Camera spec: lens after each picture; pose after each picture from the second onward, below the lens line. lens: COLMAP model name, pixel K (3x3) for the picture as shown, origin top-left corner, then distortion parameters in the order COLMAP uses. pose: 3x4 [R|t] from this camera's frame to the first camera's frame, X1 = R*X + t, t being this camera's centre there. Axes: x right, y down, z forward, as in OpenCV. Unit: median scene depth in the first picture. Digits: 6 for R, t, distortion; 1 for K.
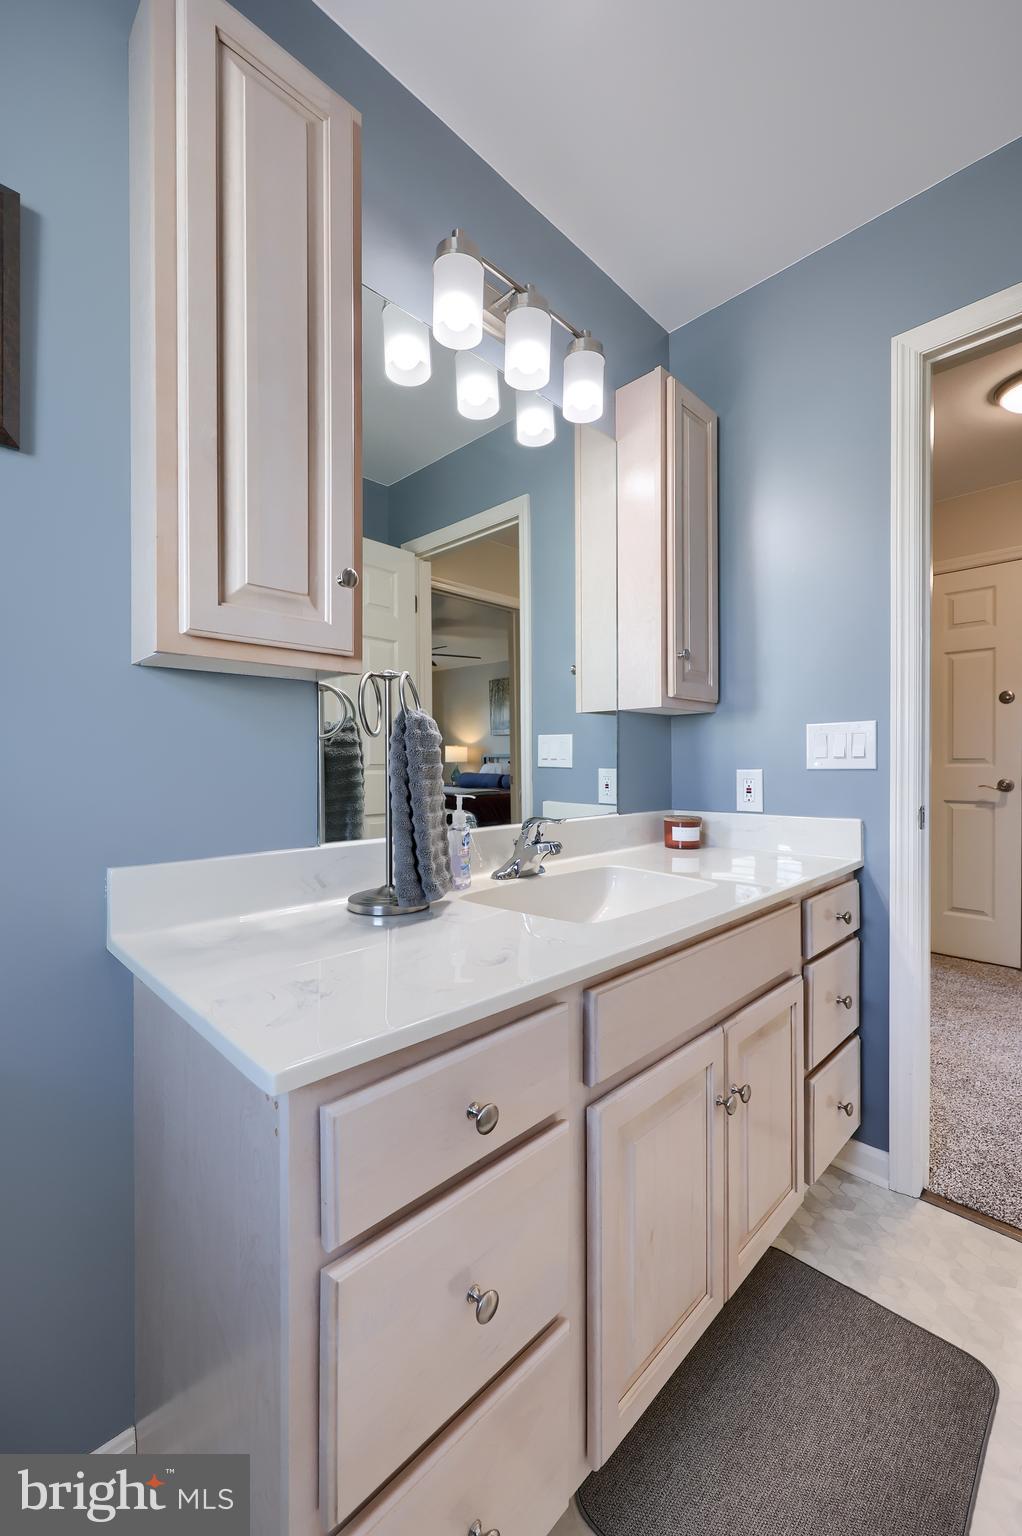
lens RADIAL K [[620.5, 0, 508.1], [0, 620.5, 738.7], [0, 0, 1]] dist [-0.001977, -0.000057]
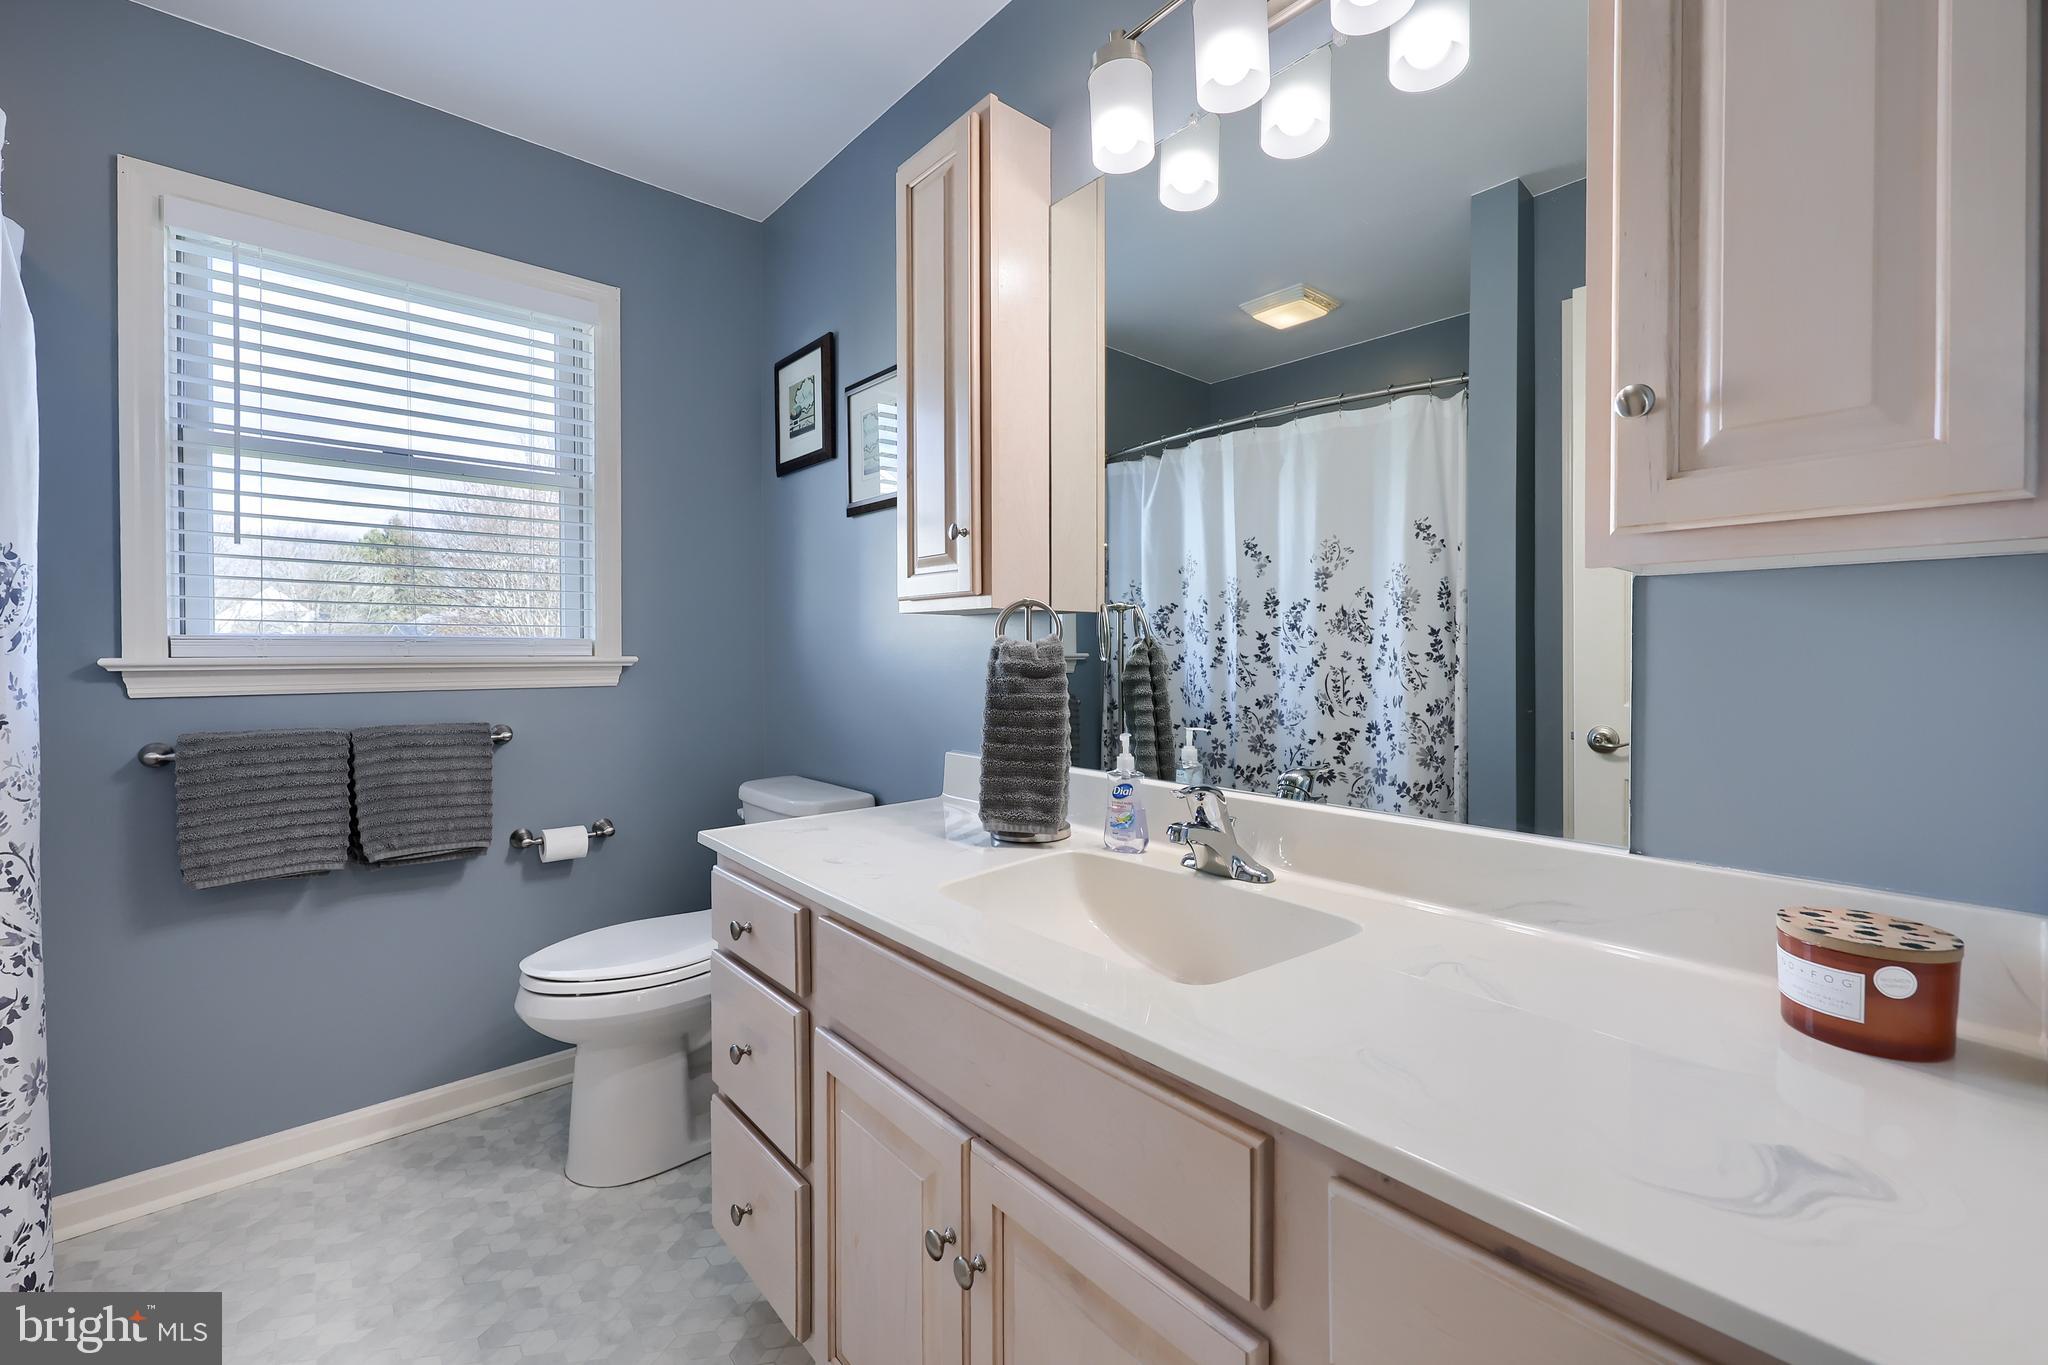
lens RADIAL K [[832.6, 0, 1028.5], [0, 832.6, 674.8], [0, 0, 1]] dist [0.001049, -0.000080]
pose [[-0.055292, 0.033436, -0.997910, 1.574060], [-0.000890, 0.999437, 0.033537, -0.015528], [0.998470, 0.002742, -0.055231, 1.521508]]
